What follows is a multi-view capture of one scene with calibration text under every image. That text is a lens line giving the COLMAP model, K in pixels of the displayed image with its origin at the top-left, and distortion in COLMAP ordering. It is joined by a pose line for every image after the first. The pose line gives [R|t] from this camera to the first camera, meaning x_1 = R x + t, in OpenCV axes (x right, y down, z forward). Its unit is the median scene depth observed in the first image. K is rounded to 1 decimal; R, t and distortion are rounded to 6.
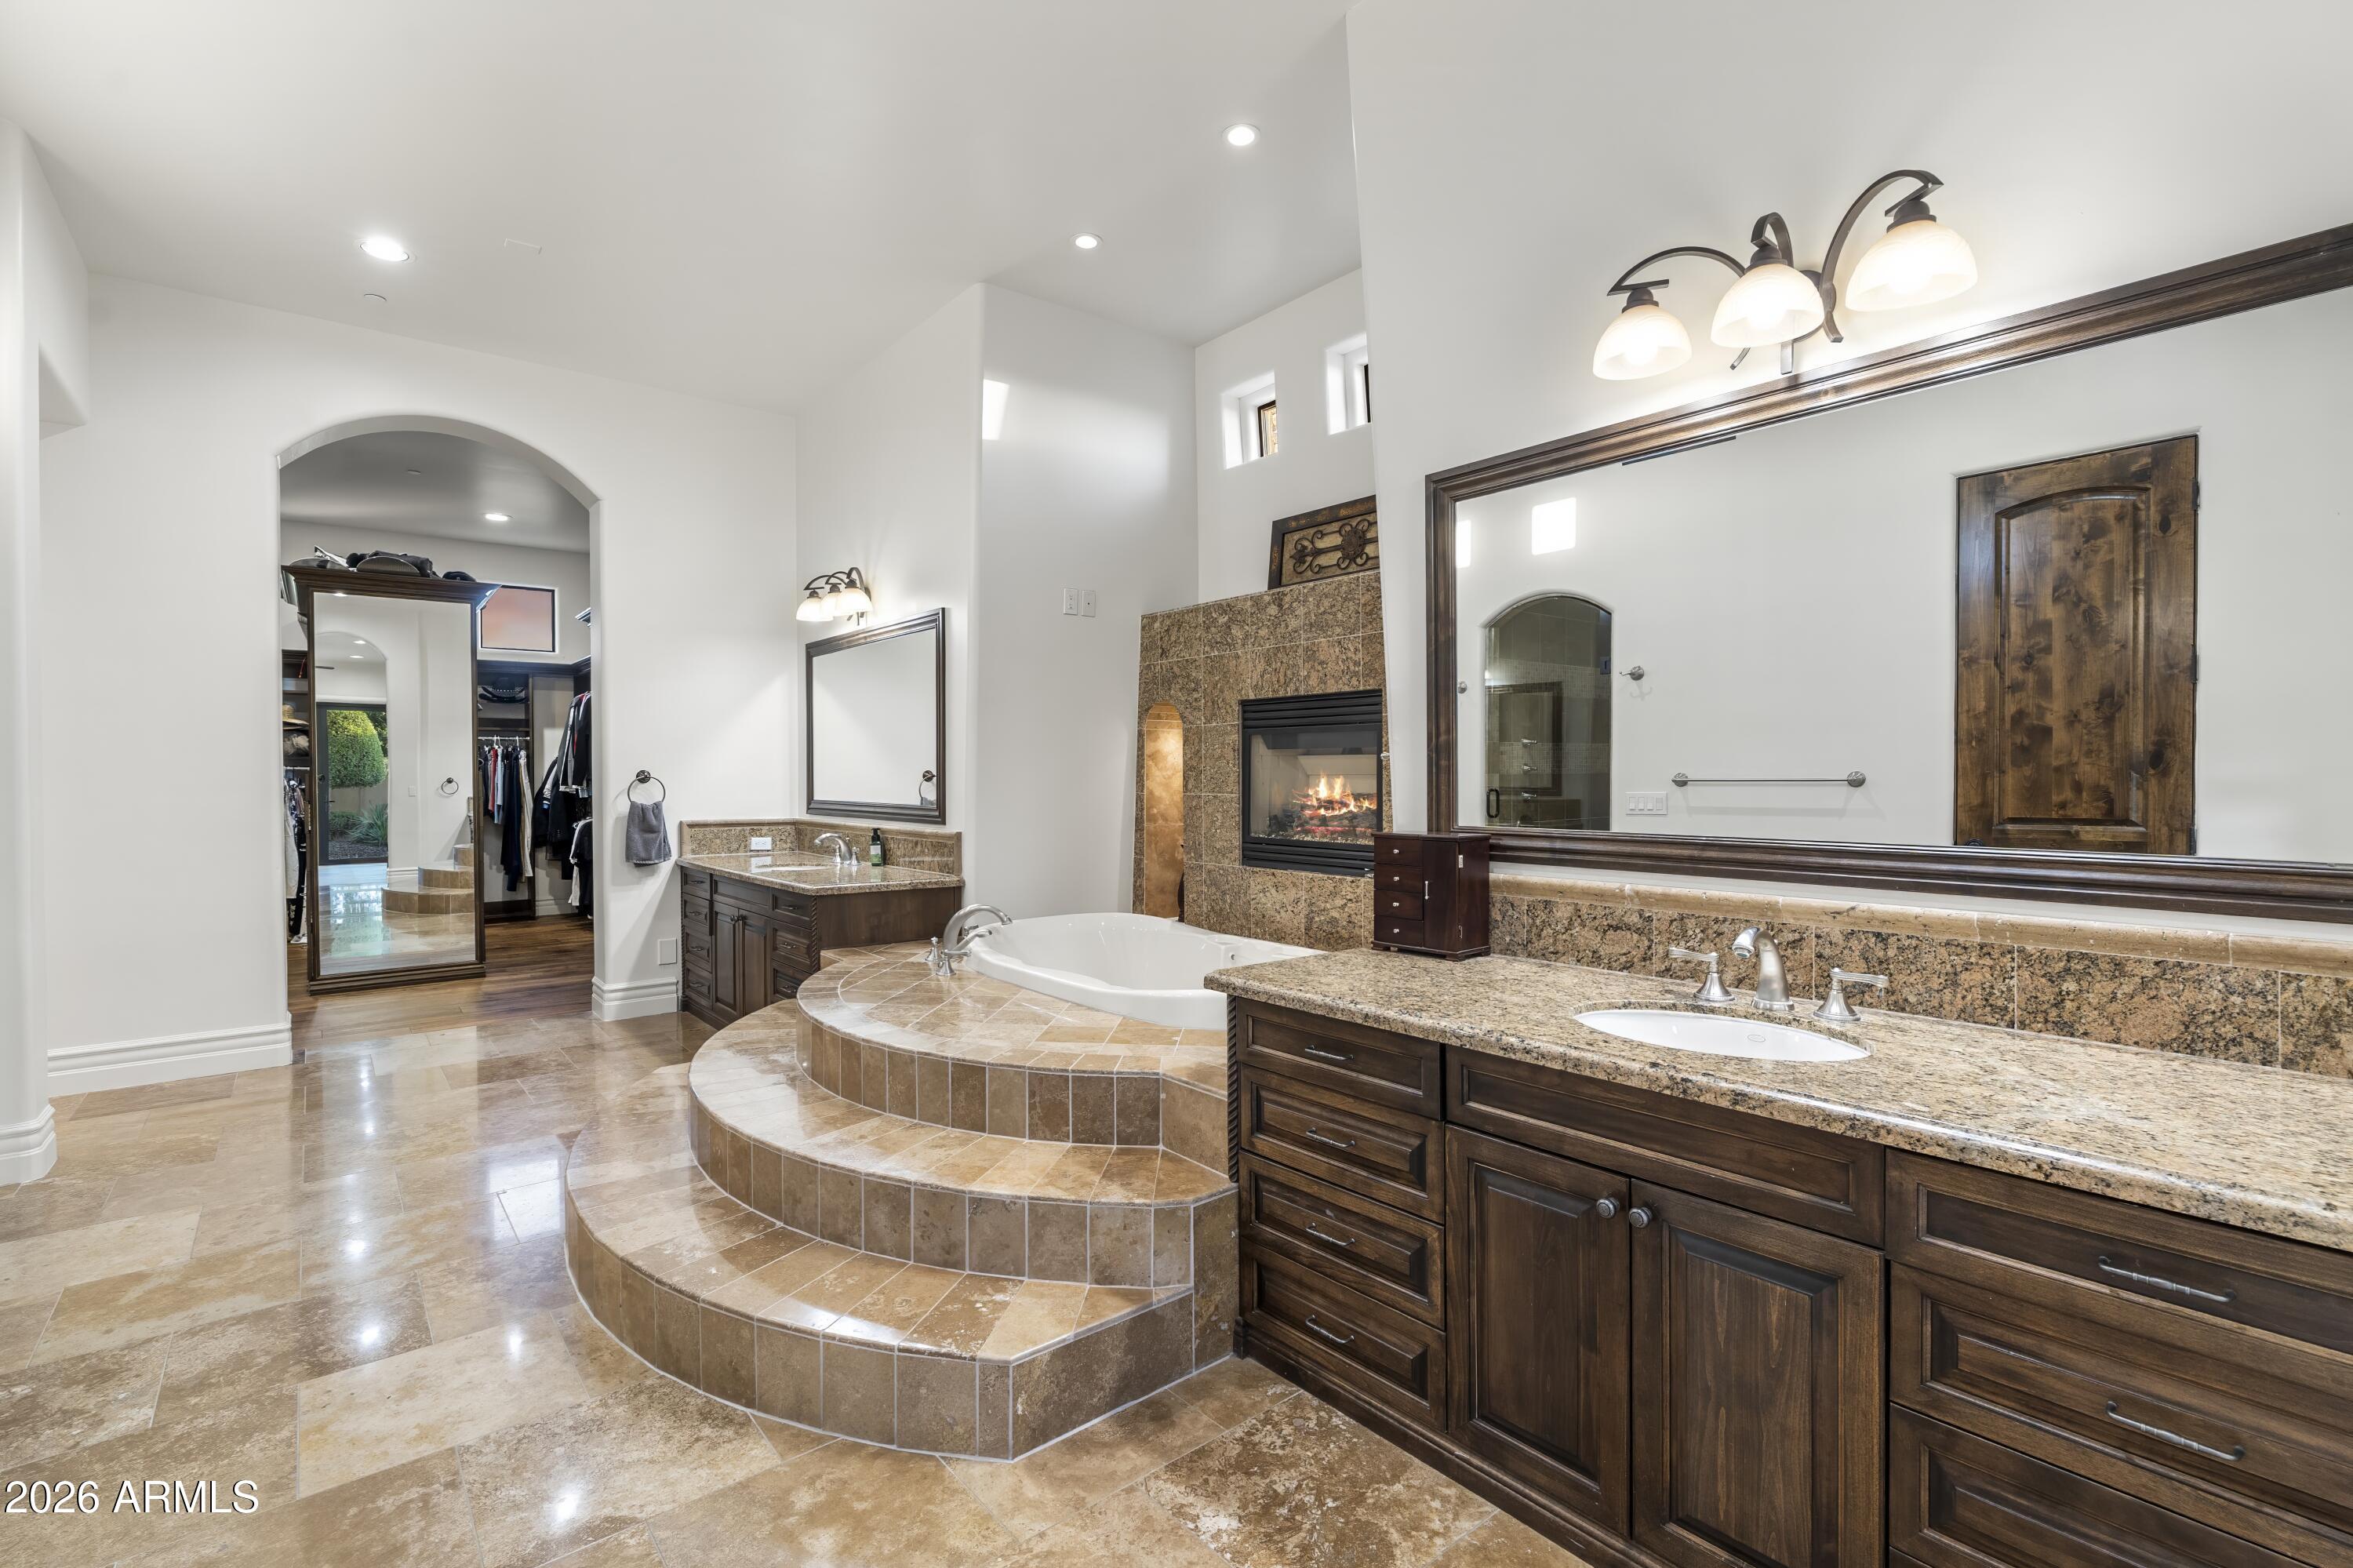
lens RADIAL K [[1046.0, 0, 1181.2], [0, 1046.0, 789.6], [0, 0, 1]] dist [-0.002984, -0.000087]
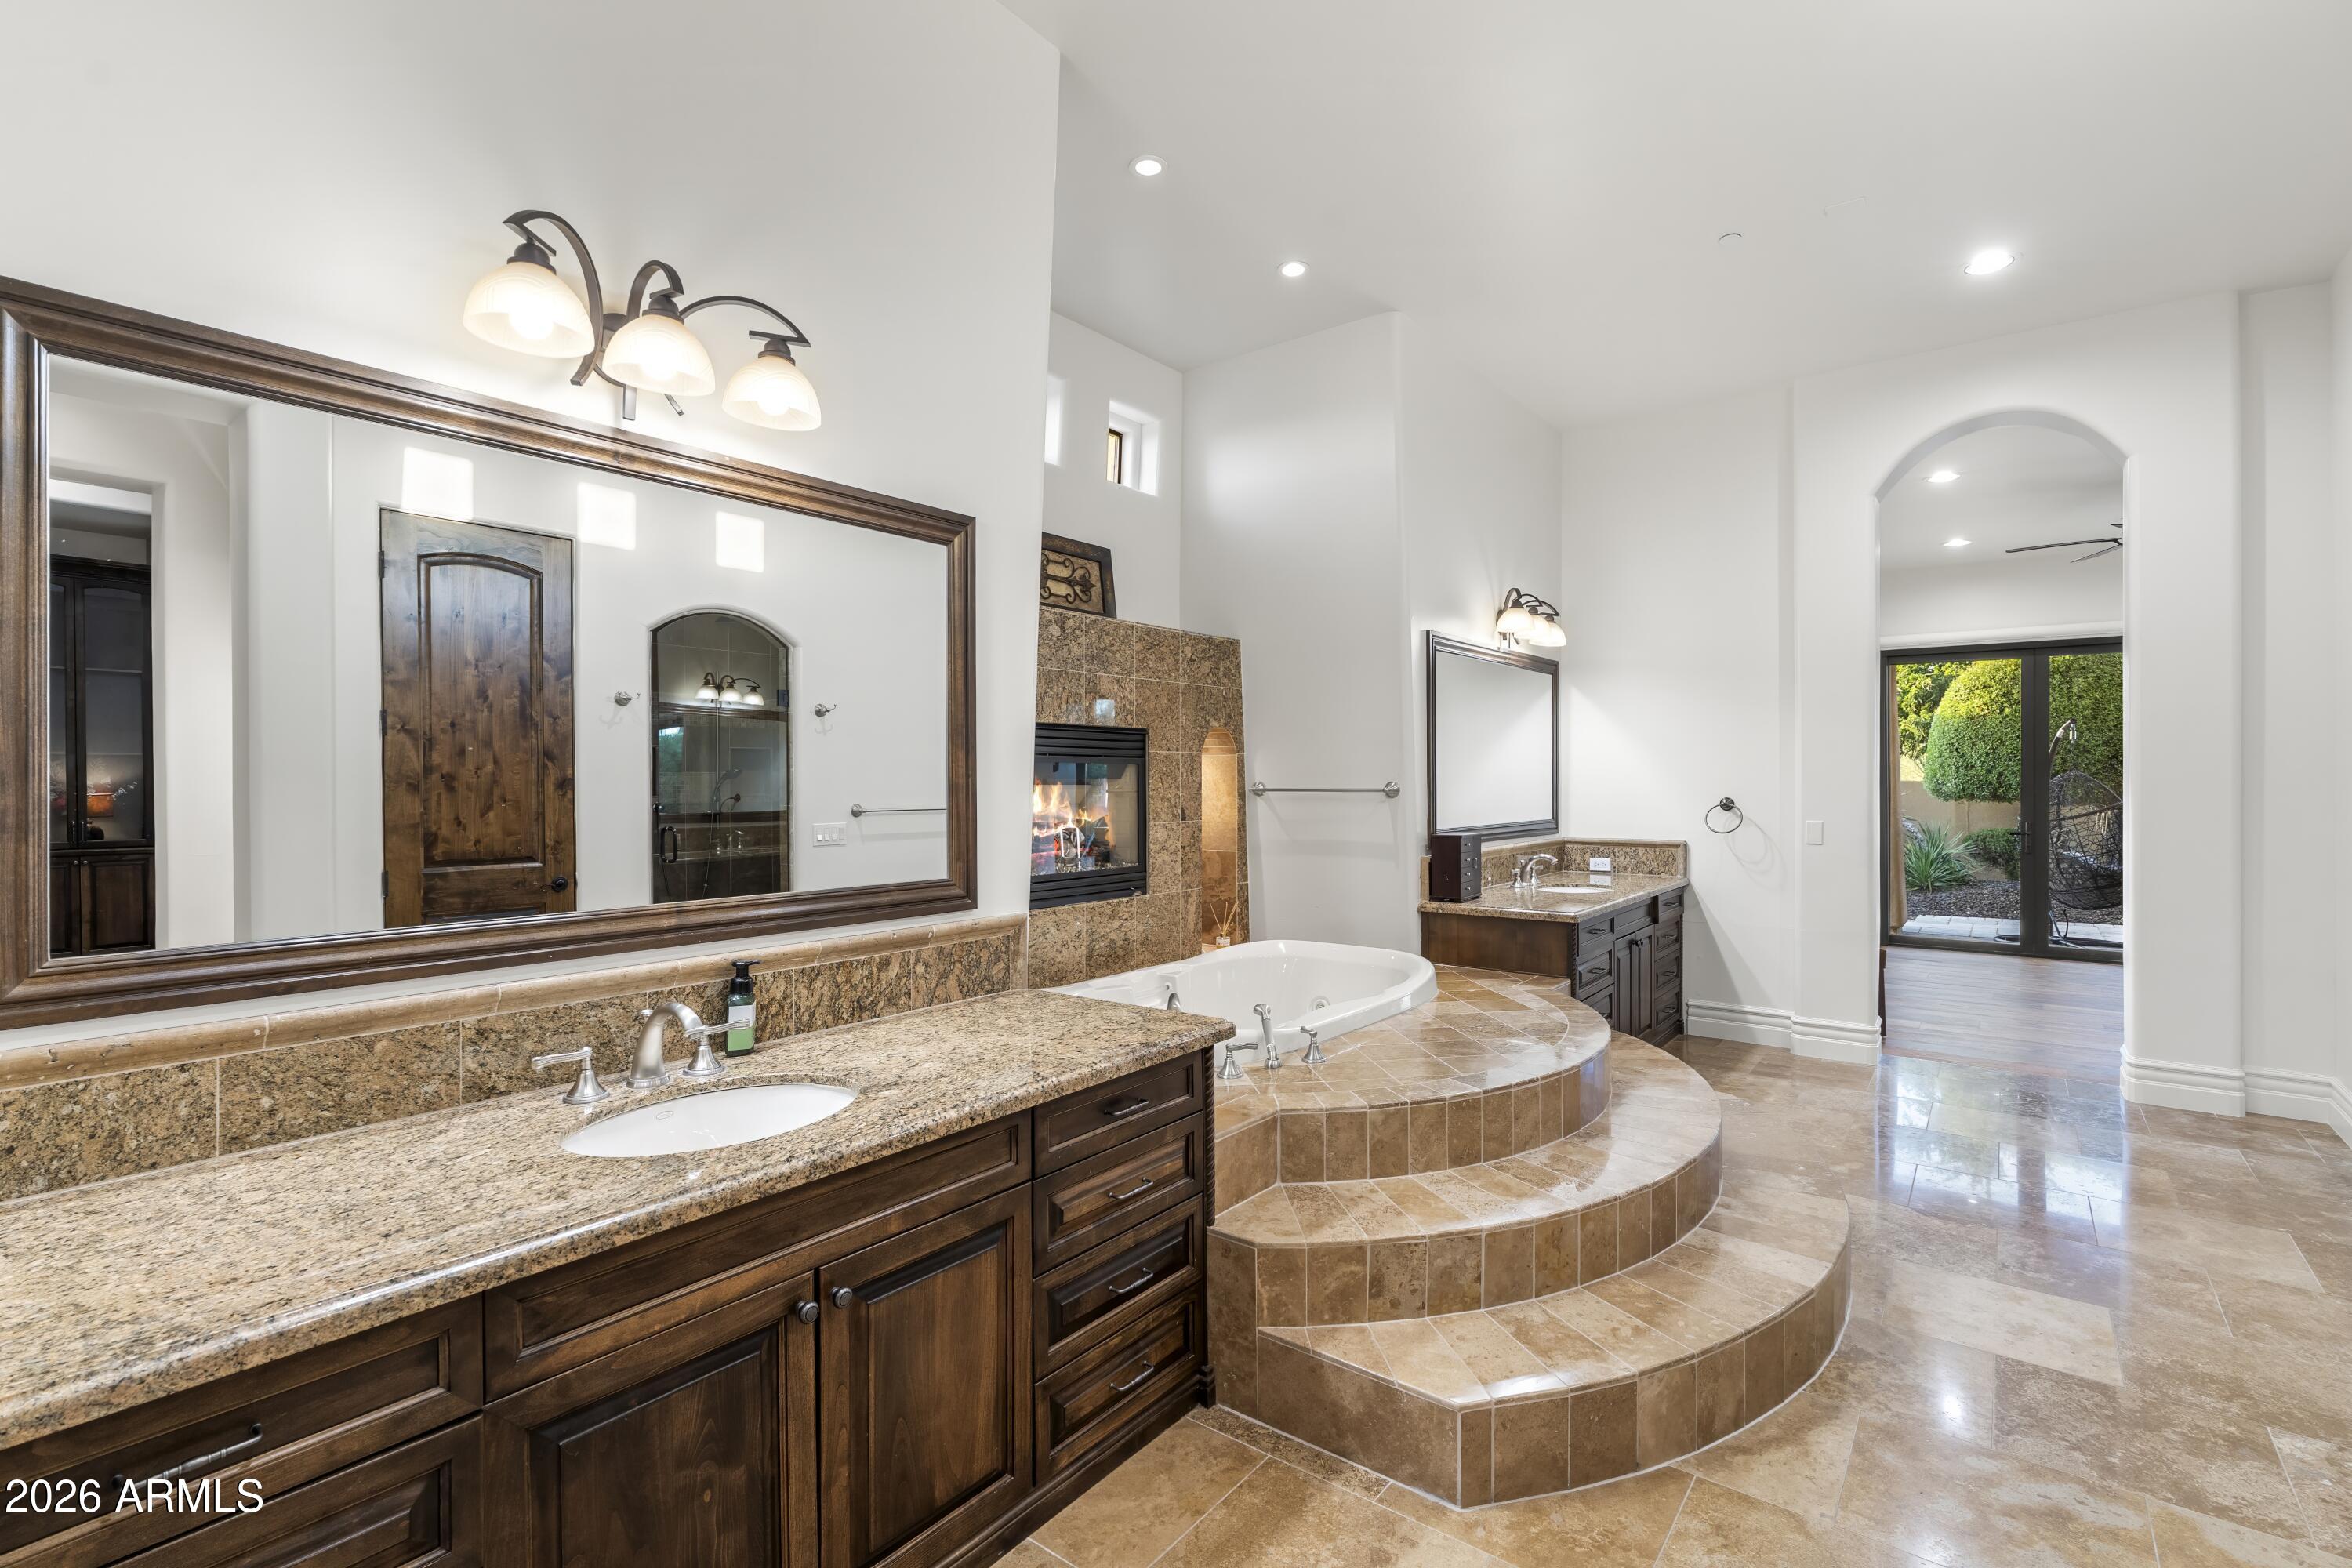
lens RADIAL K [[1045.6, 0, 1175.2], [0, 1045.6, 777.7], [0, 0, 1]] dist [-0.002984, -0.000087]
pose [[-0.200173, 0.005350, 0.979746, -1.372258], [0.016860, 0.999856, -0.002015, -0.056950], [-0.979616, 0.016115, -0.200234, 1.741189]]
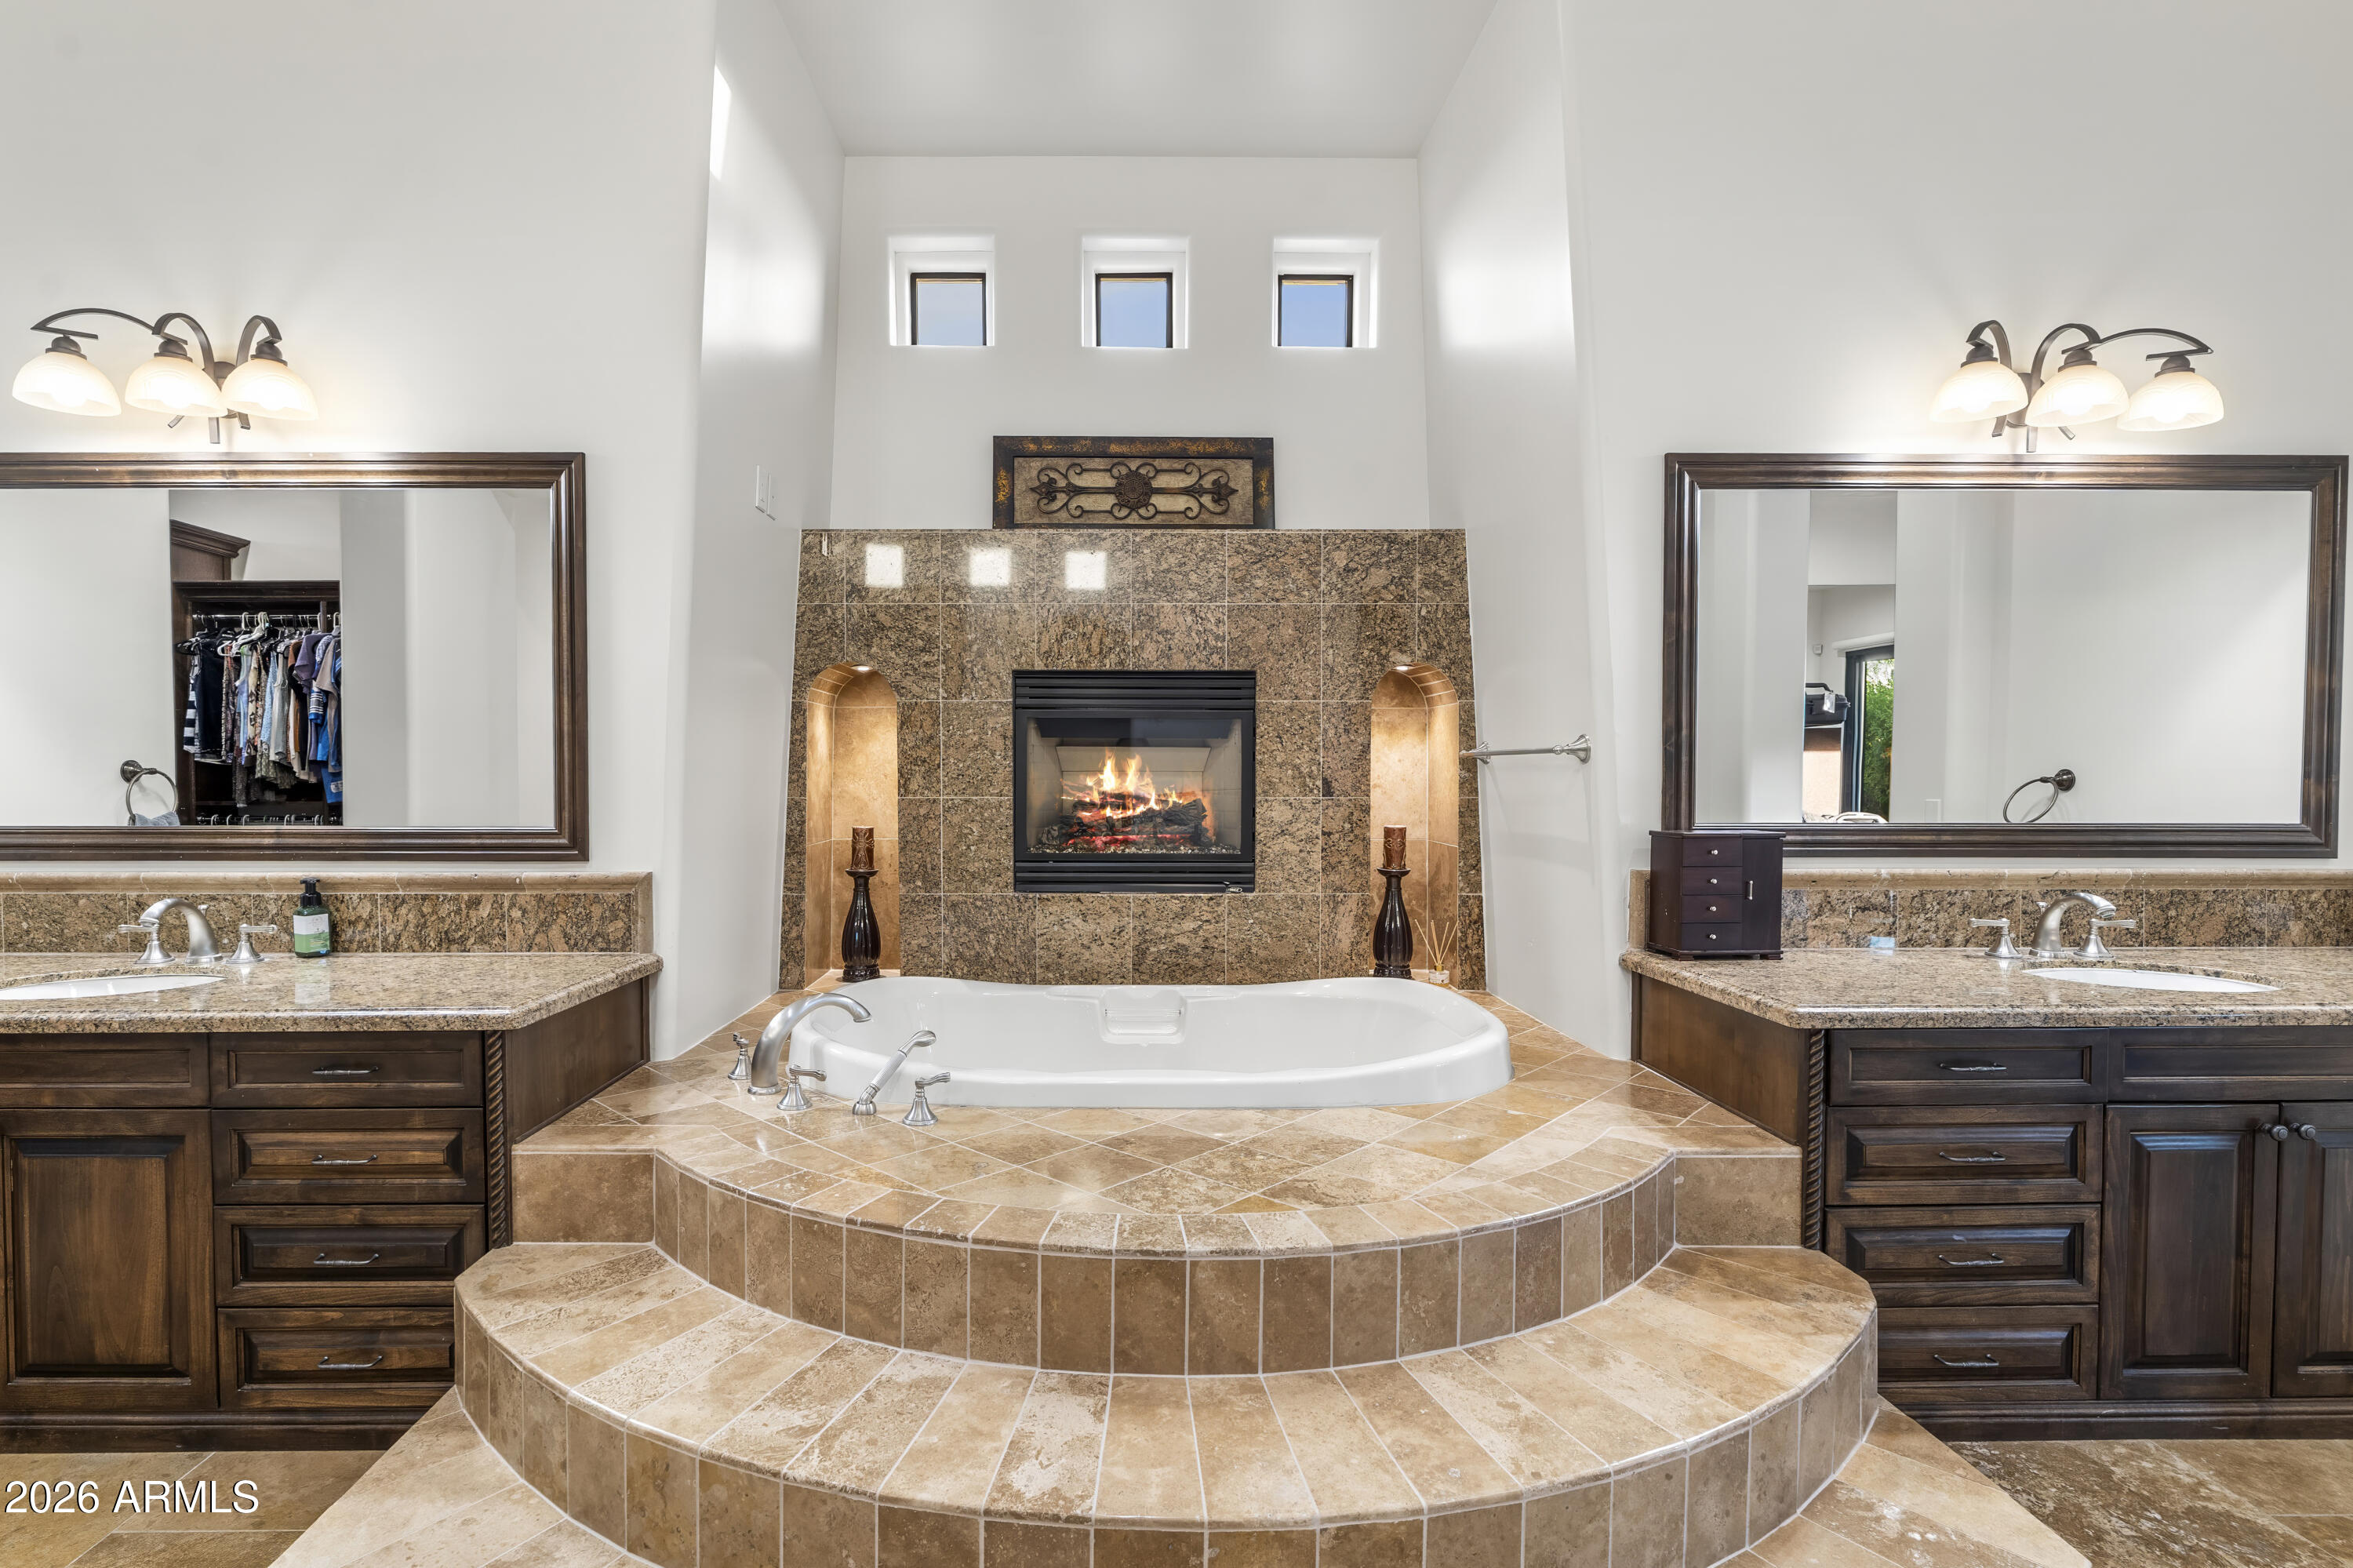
lens RADIAL K [[1106.4, 0, 1142.0], [0, 1106.4, 799.1], [0, 0, 1]] dist [-0.003754, -0.000878]
pose [[0.633104, -0.015431, 0.773913, -0.842148], [0.008511, 0.999880, 0.012974, -0.005453], [-0.774020, -0.001627, 0.633159, 0.734407]]
